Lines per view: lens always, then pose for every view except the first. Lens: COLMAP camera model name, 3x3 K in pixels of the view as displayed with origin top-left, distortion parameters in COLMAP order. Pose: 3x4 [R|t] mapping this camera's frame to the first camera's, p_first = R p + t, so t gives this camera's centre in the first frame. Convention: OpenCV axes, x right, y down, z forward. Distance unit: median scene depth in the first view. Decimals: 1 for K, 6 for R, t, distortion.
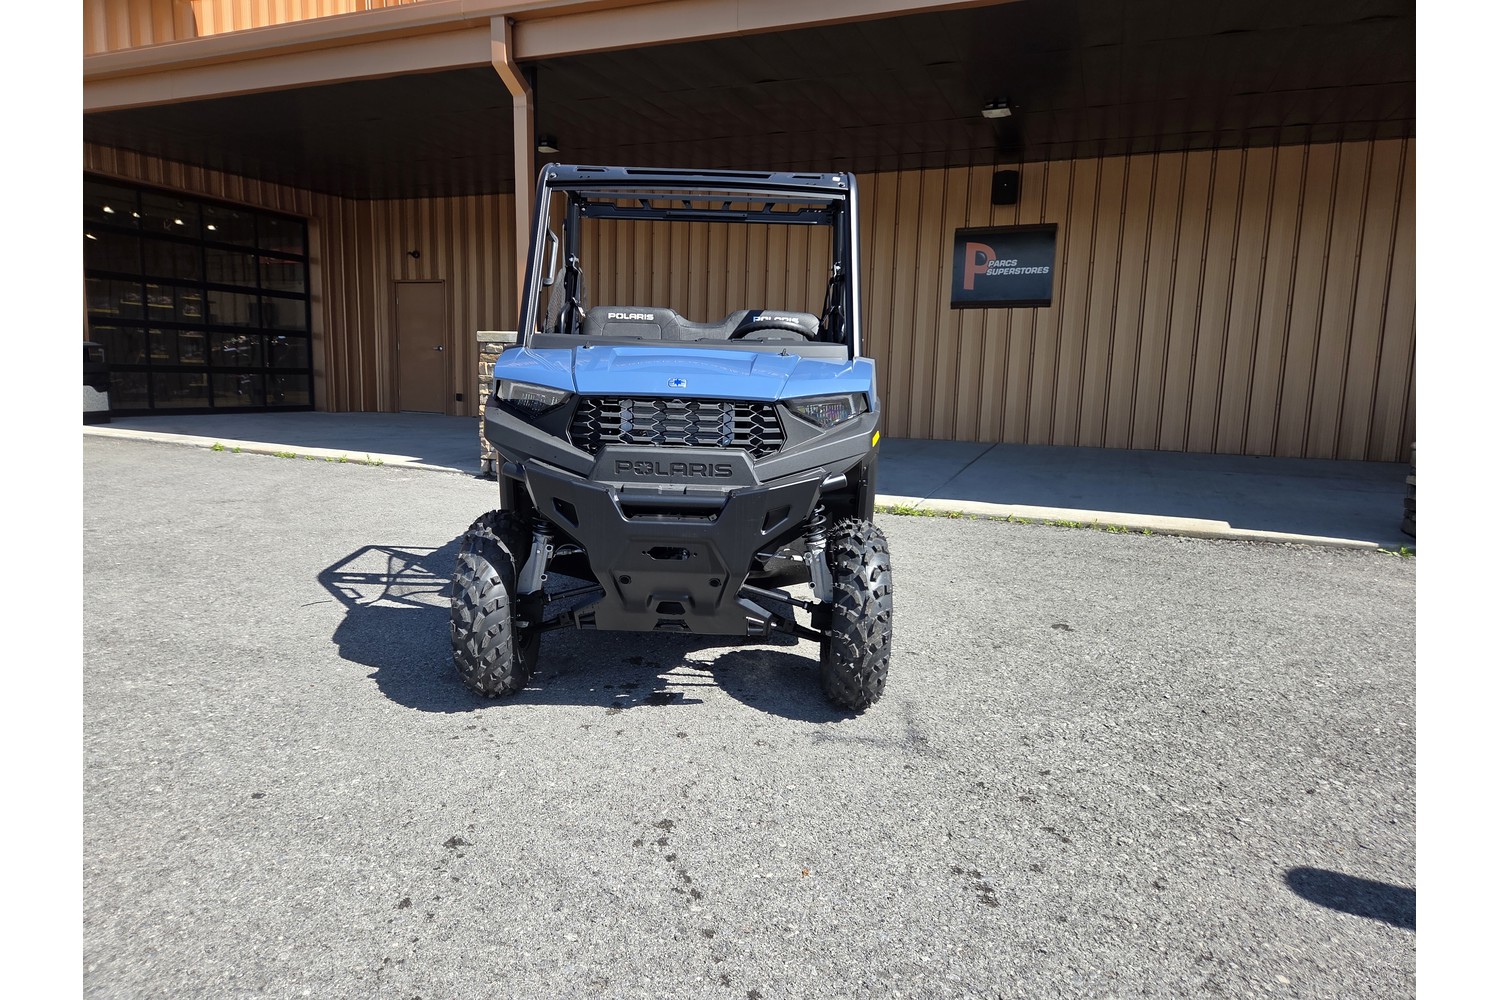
lens RADIAL K [[822.0, 0, 744.0], [0, 822.0, 495.0], [0, 0, 1]] dist [0.053945, -0.045503]
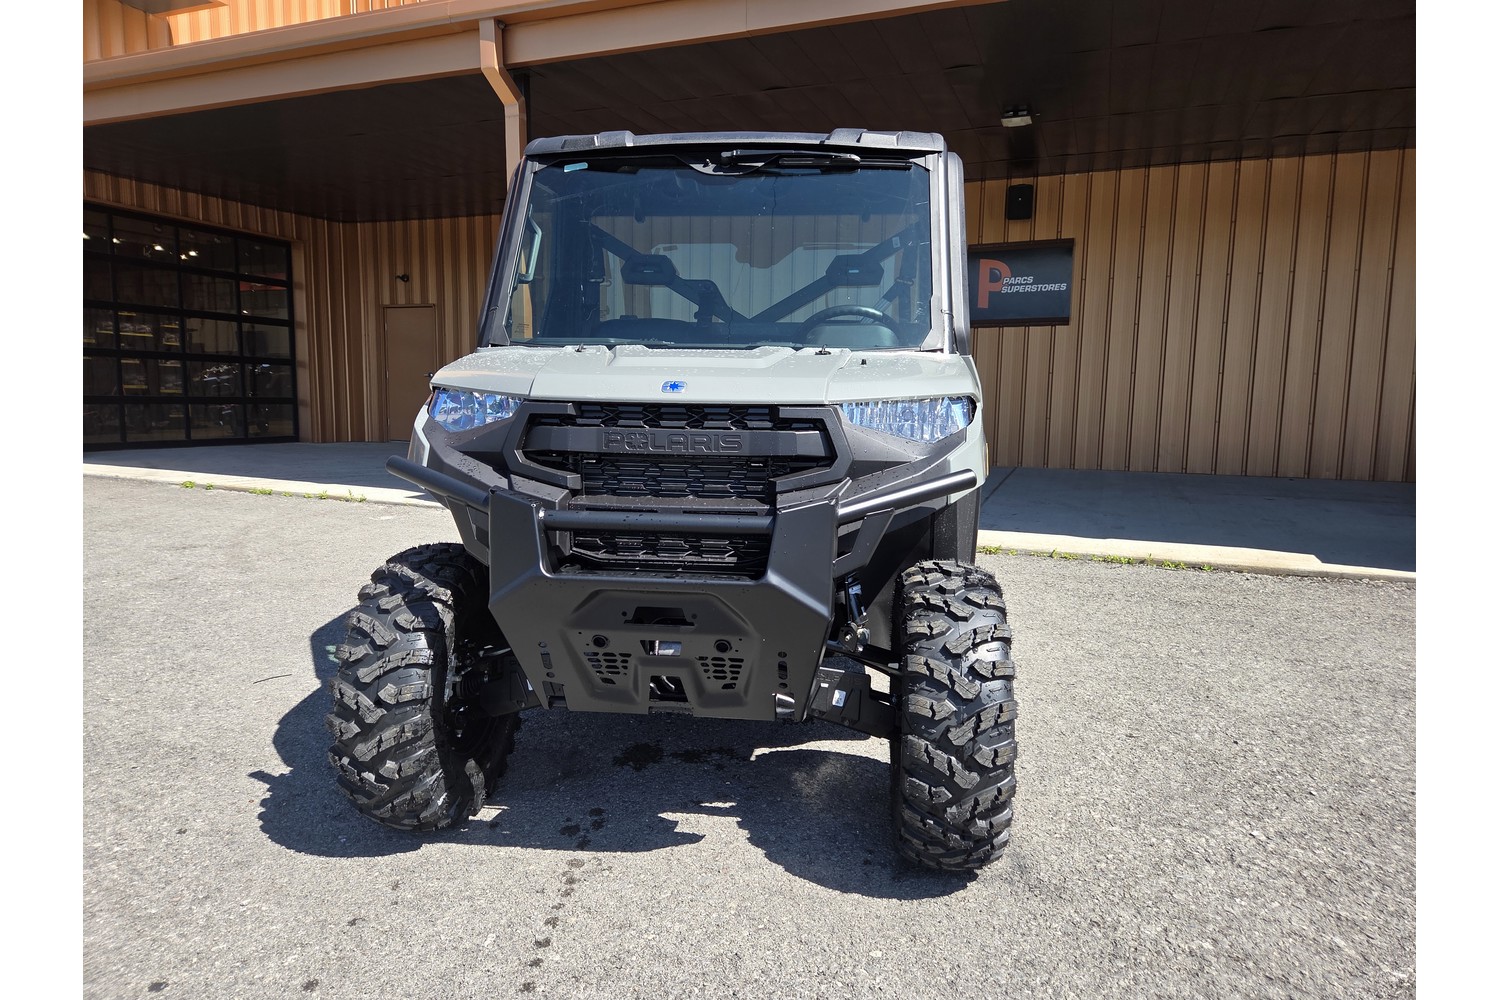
lens RADIAL K [[820.4, 0, 750.0], [0, 820.4, 500.0], [0, 0, 1]] dist [0.055192, -0.044156]
pose [[0.999844, -0.013080, 0.011874, -0.025370], [0.013326, 0.999692, -0.020920, -0.018267], [-0.011597, 0.021075, 0.999711, 0.100043]]
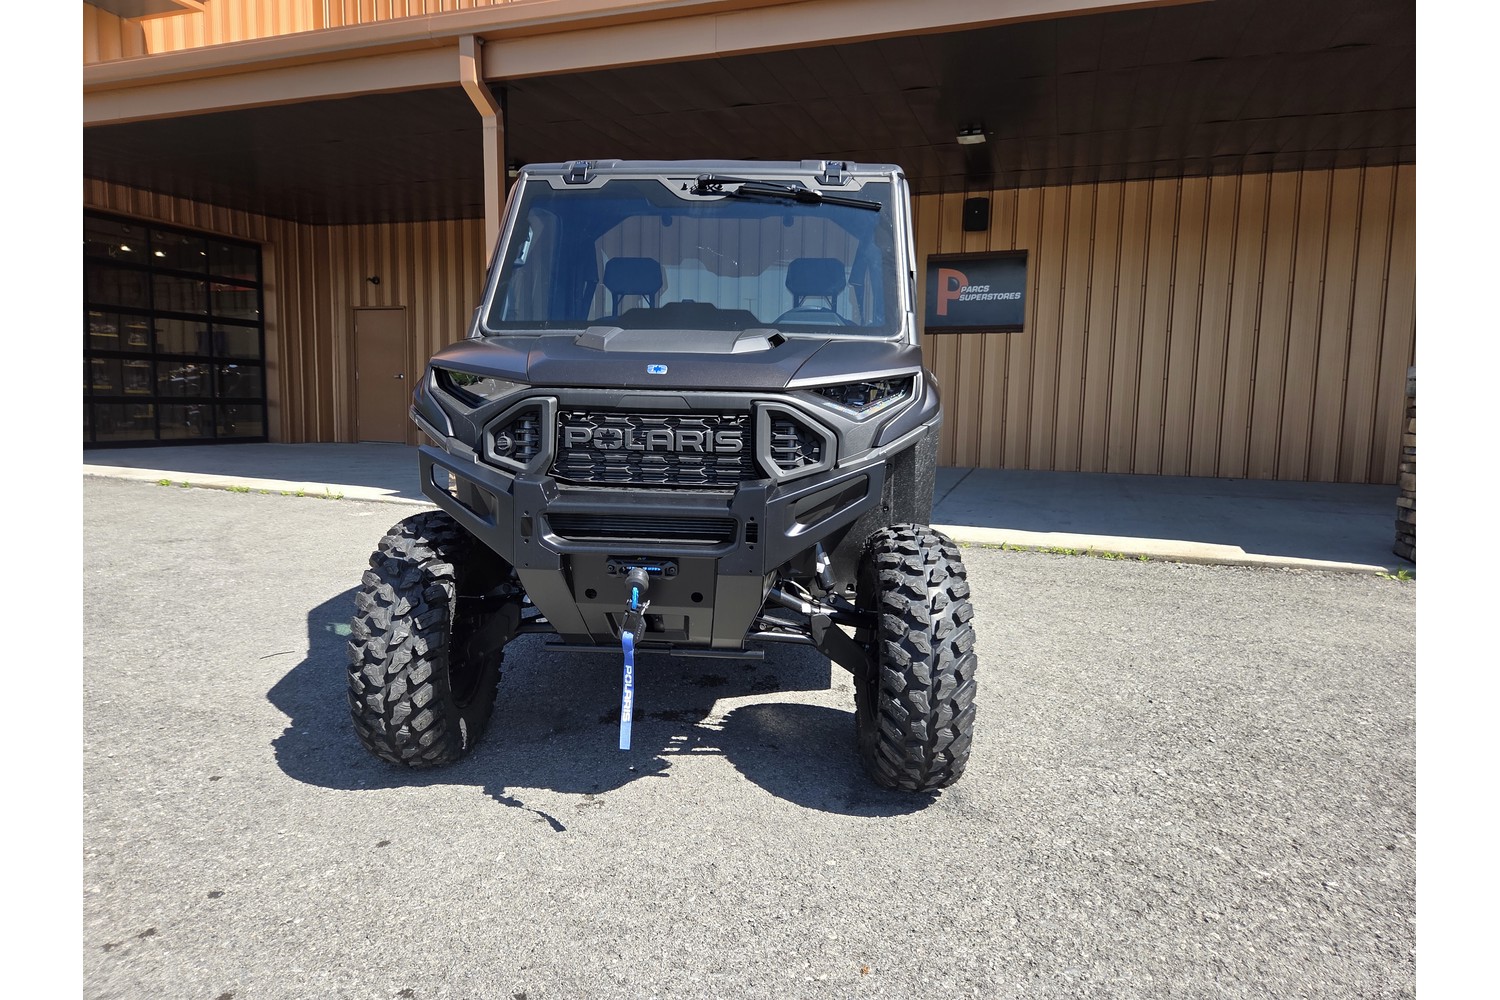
lens RADIAL K [[822.0, 0, 744.0], [0, 822.0, 495.0], [0, 0, 1]] dist [0.053945, -0.045503]
pose [[0.998888, -0.012146, 0.045556, -0.029962], [0.013596, 0.999406, -0.031652, -0.005735], [-0.045144, 0.032236, 0.998460, 0.043216]]
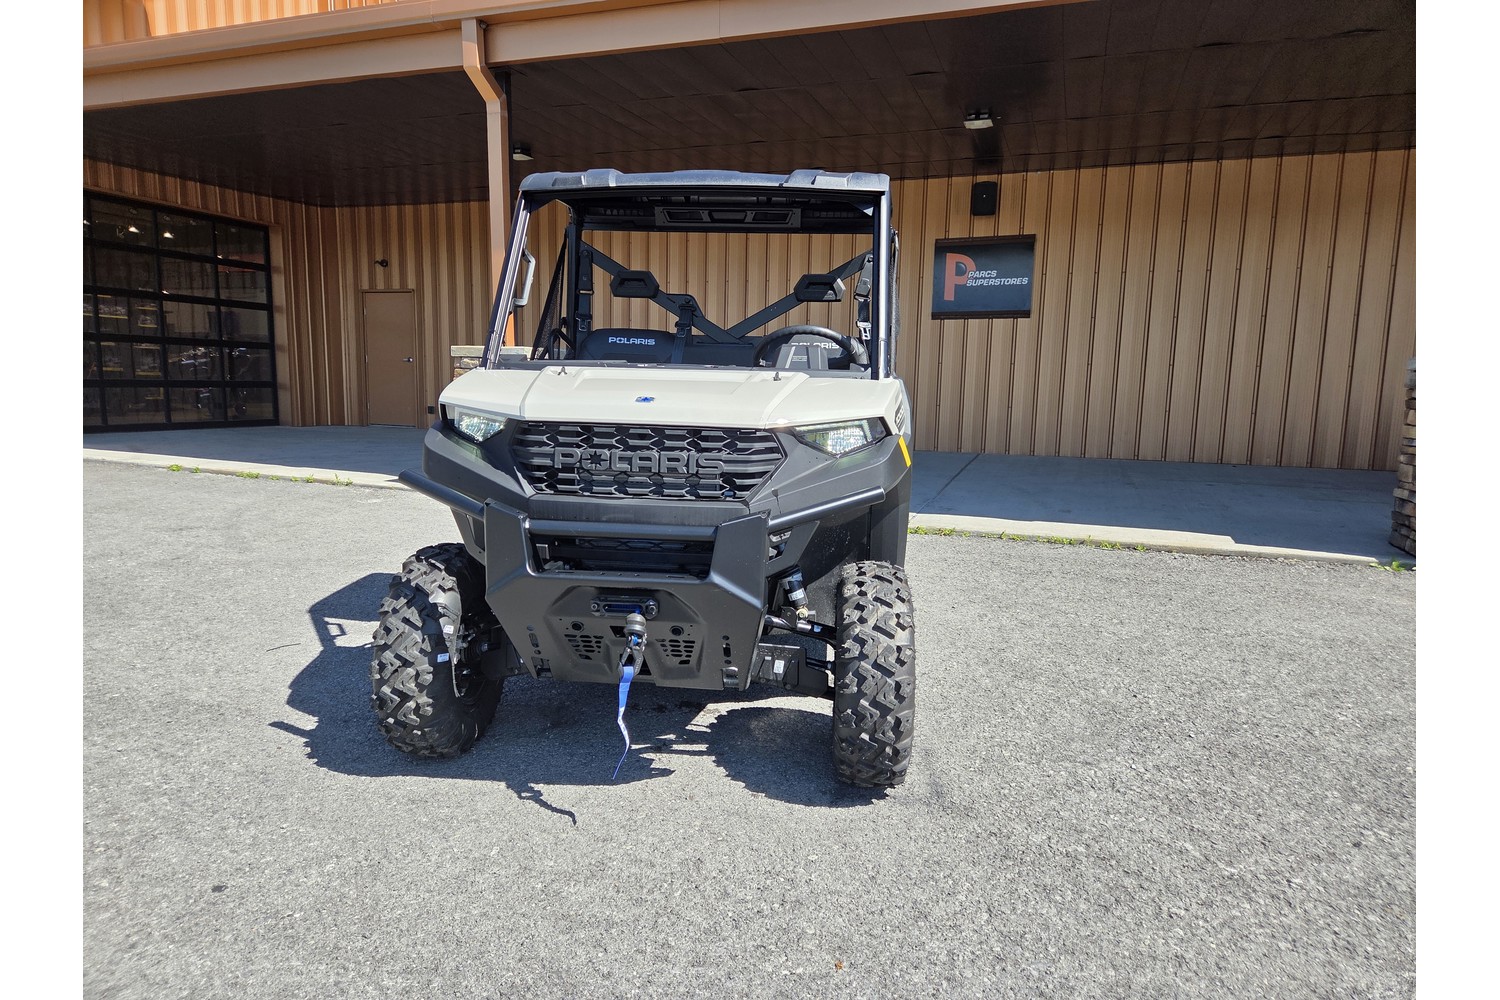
lens RADIAL K [[817.1, 0, 753.8], [0, 817.1, 500.1], [0, 0, 1]] dist [0.059329, -0.048766]
pose [[0.999024, -0.011526, 0.042642, -0.018128], [0.011549, 0.999933, -0.000305, -0.018808], [-0.042636, 0.000797, 0.999090, 0.035612]]
